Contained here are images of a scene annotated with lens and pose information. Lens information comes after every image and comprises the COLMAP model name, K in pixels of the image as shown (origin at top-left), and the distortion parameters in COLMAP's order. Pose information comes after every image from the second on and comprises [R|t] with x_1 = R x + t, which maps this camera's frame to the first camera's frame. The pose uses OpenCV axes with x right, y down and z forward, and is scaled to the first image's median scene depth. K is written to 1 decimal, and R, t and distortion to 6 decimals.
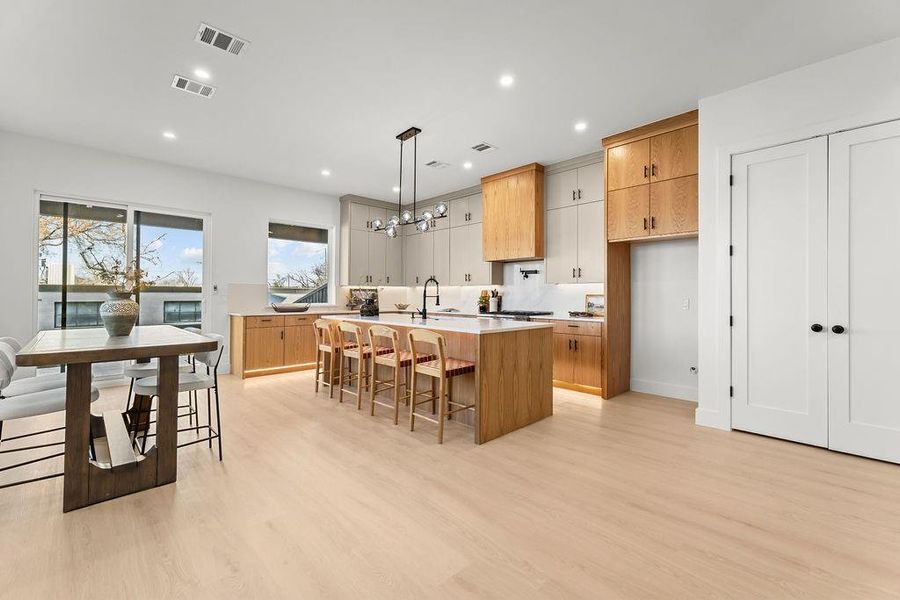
lens RADIAL K [[385.1, 0, 474.9], [0, 385.1, 298.2], [0, 0, 1]] dist [0.000389, 0.000006]
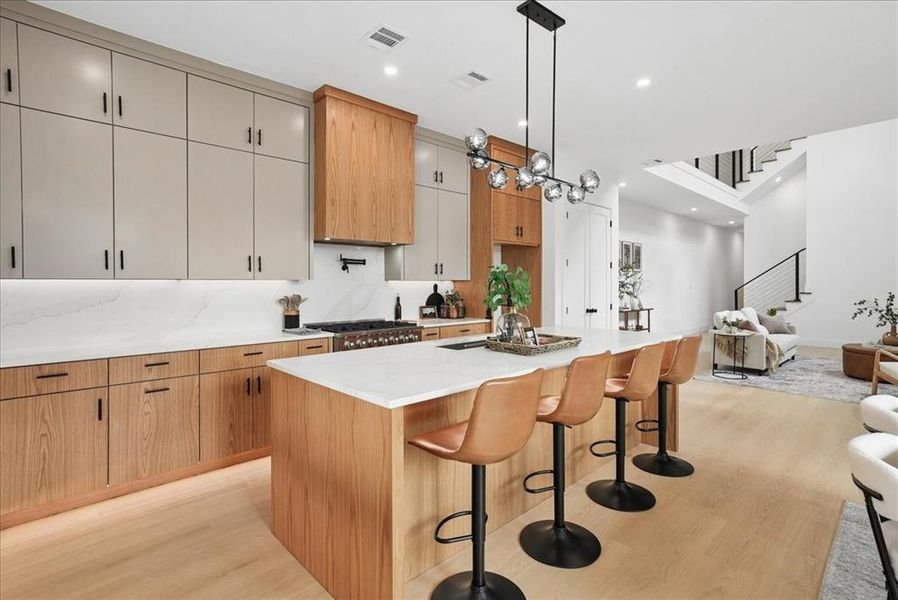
lens RADIAL K [[437.4, 0, 448.0], [0, 437.4, 287.4], [0, 0, 1]] dist [0.001343, 0.000788]
pose [[0.067485, -0.005050, 0.997707, -0.600259], [0.012970, 0.999907, 0.004184, -0.024539], [-0.997636, 0.012658, 0.067544, 0.778850]]
